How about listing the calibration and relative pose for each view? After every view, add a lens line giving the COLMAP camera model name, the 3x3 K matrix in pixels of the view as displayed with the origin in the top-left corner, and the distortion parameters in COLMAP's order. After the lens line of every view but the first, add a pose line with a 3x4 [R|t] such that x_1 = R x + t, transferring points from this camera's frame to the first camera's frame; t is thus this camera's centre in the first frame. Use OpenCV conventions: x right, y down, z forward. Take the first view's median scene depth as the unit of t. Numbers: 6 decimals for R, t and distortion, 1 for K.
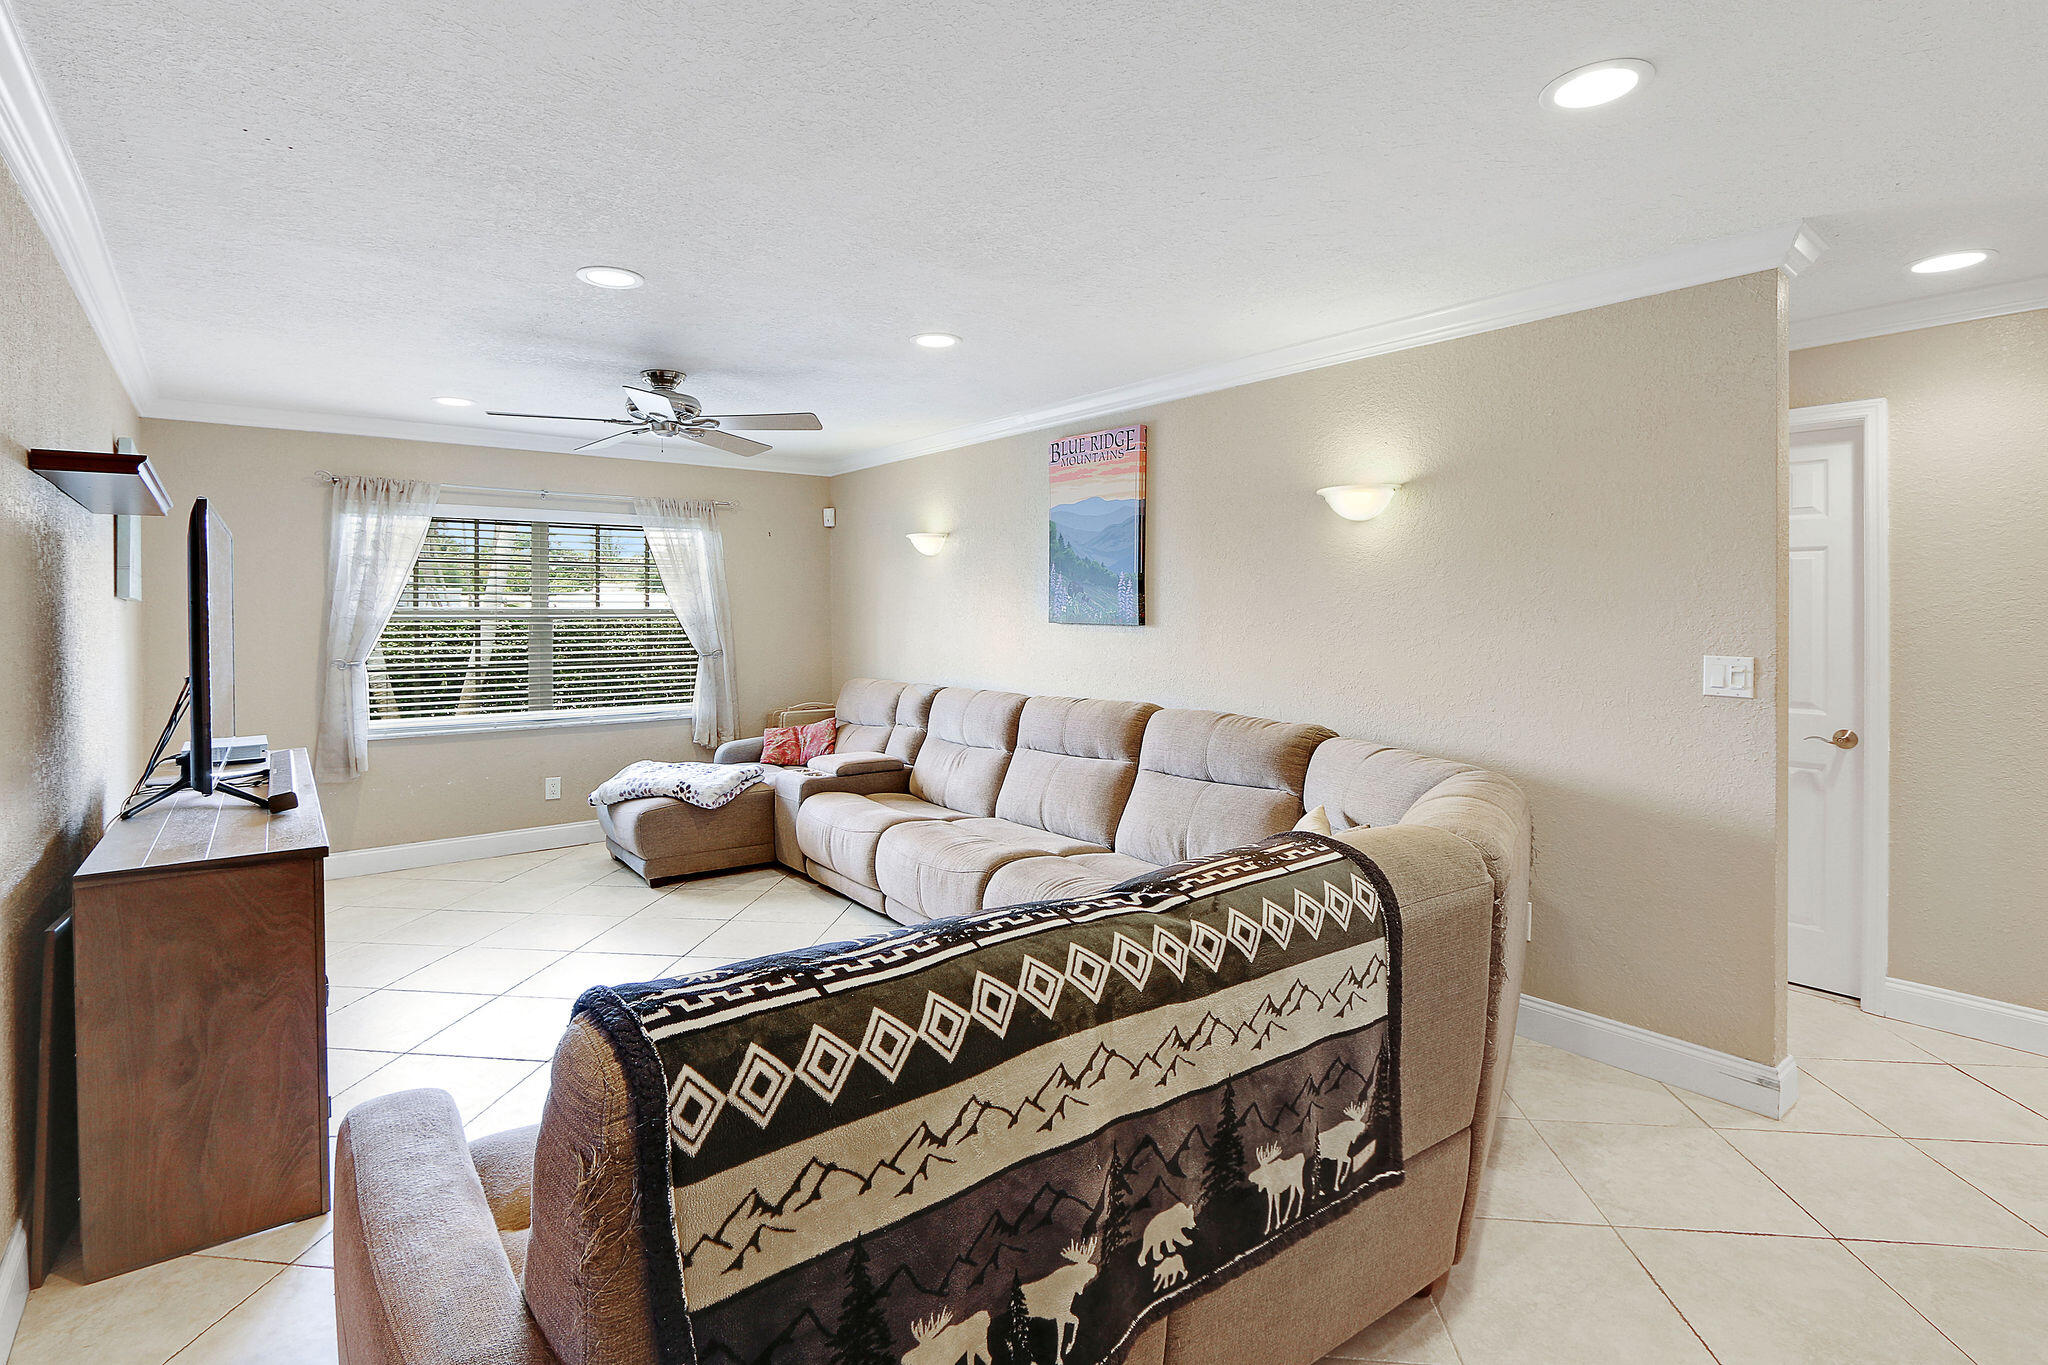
lens RADIAL K [[954.6, 0, 1019.4], [0, 954.6, 613.8], [0, 0, 1]] dist [-0.000872, -0.000131]
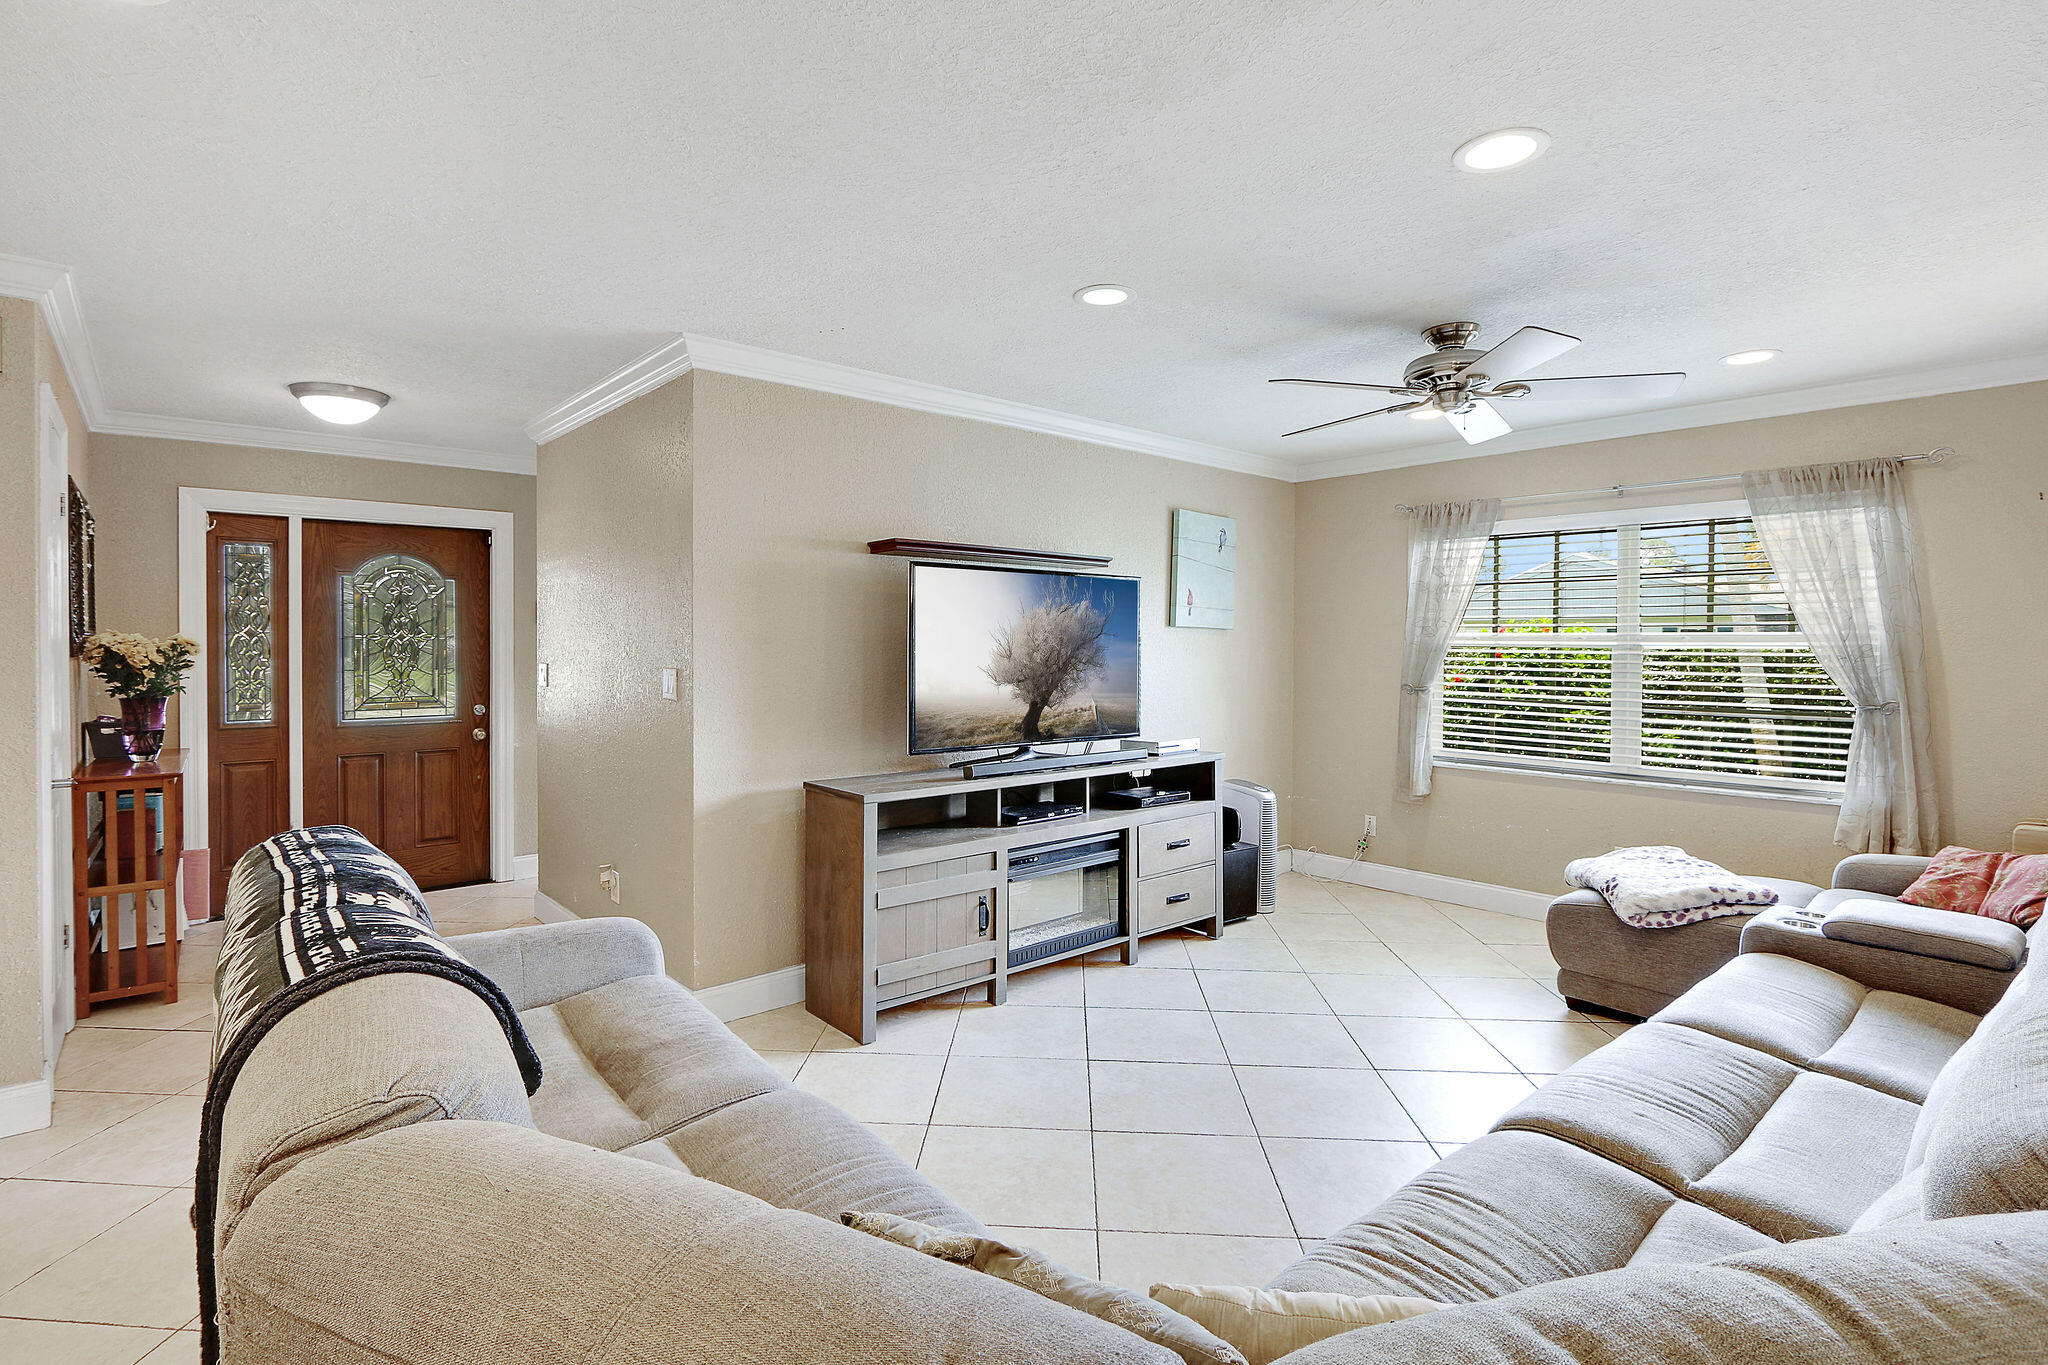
lens RADIAL K [[1026.6, 0, 1021.3], [0, 1026.6, 652.6], [0, 0, 1]] dist [-0.000764, -0.000275]
pose [[0.055325, 0.012886, -0.998385, 0.308232], [-0.006413, 0.999901, 0.012550, 0.001934], [0.998448, 0.005708, 0.055402, 0.419321]]
